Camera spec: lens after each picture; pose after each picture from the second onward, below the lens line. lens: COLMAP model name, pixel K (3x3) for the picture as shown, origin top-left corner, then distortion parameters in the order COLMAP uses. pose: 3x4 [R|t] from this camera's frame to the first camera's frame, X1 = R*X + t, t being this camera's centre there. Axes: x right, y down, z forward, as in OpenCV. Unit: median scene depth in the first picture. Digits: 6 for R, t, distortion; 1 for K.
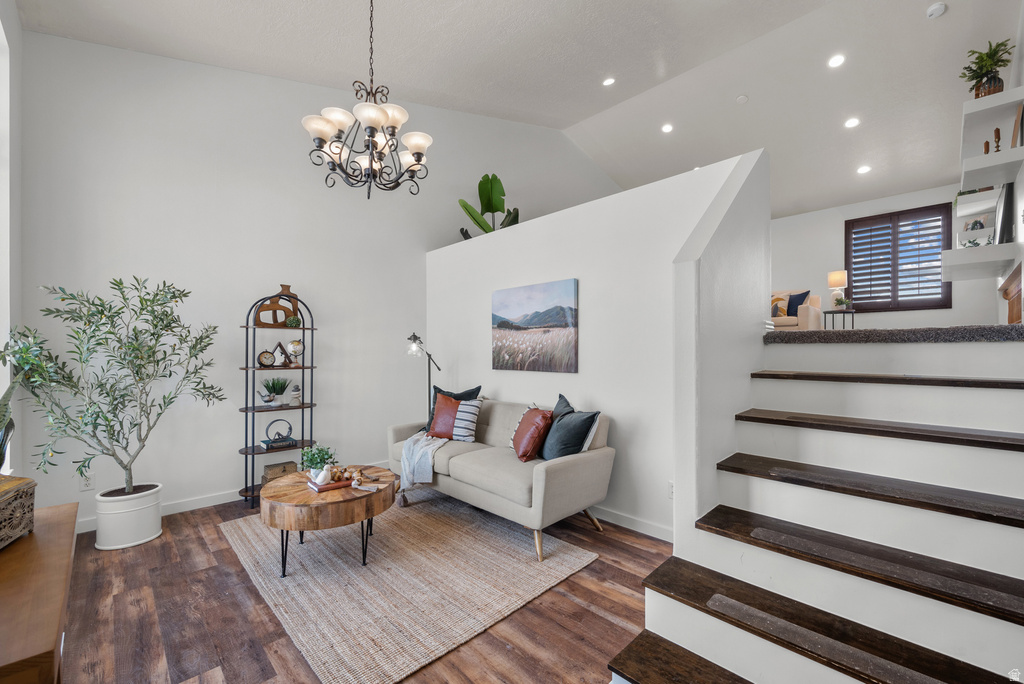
lens RADIAL K [[414.4, 0, 513.3], [0, 414.4, 351.4], [0, 0, 1]] dist [-0.001184, 0.000247]
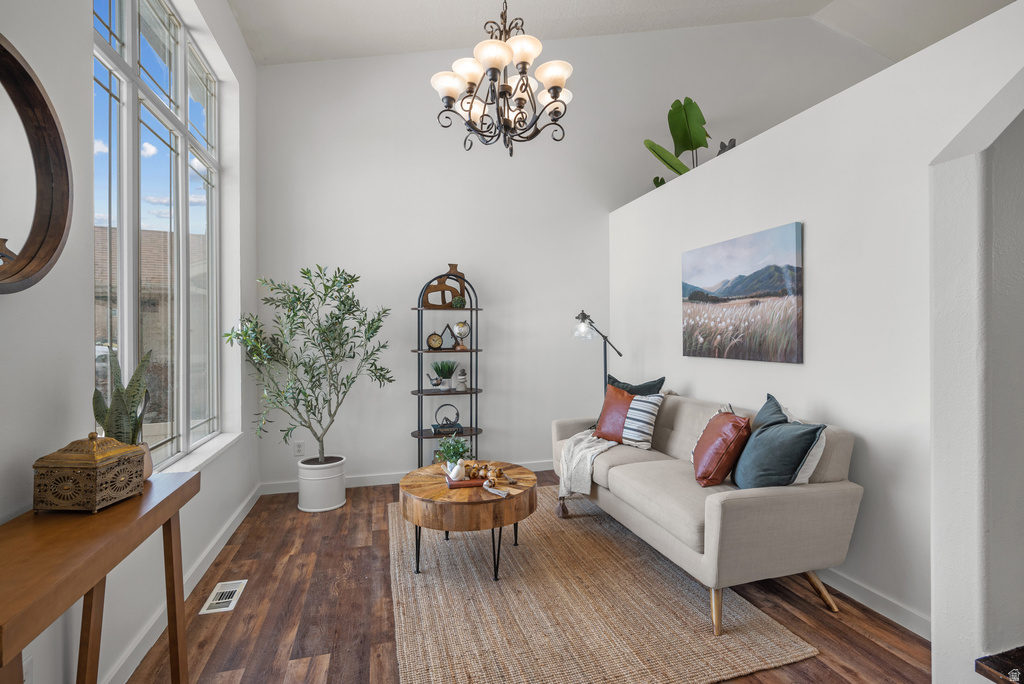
lens RADIAL K [[477.4, 0, 515.0], [0, 477.4, 335.8], [0, 0, 1]] dist [-0.000847, 0.000269]
pose [[0.883883, -0.002920, -0.467699, 0.126892], [0.005491, 0.999976, 0.004134, 0.002204], [0.467676, -0.006222, 0.883878, 0.126131]]
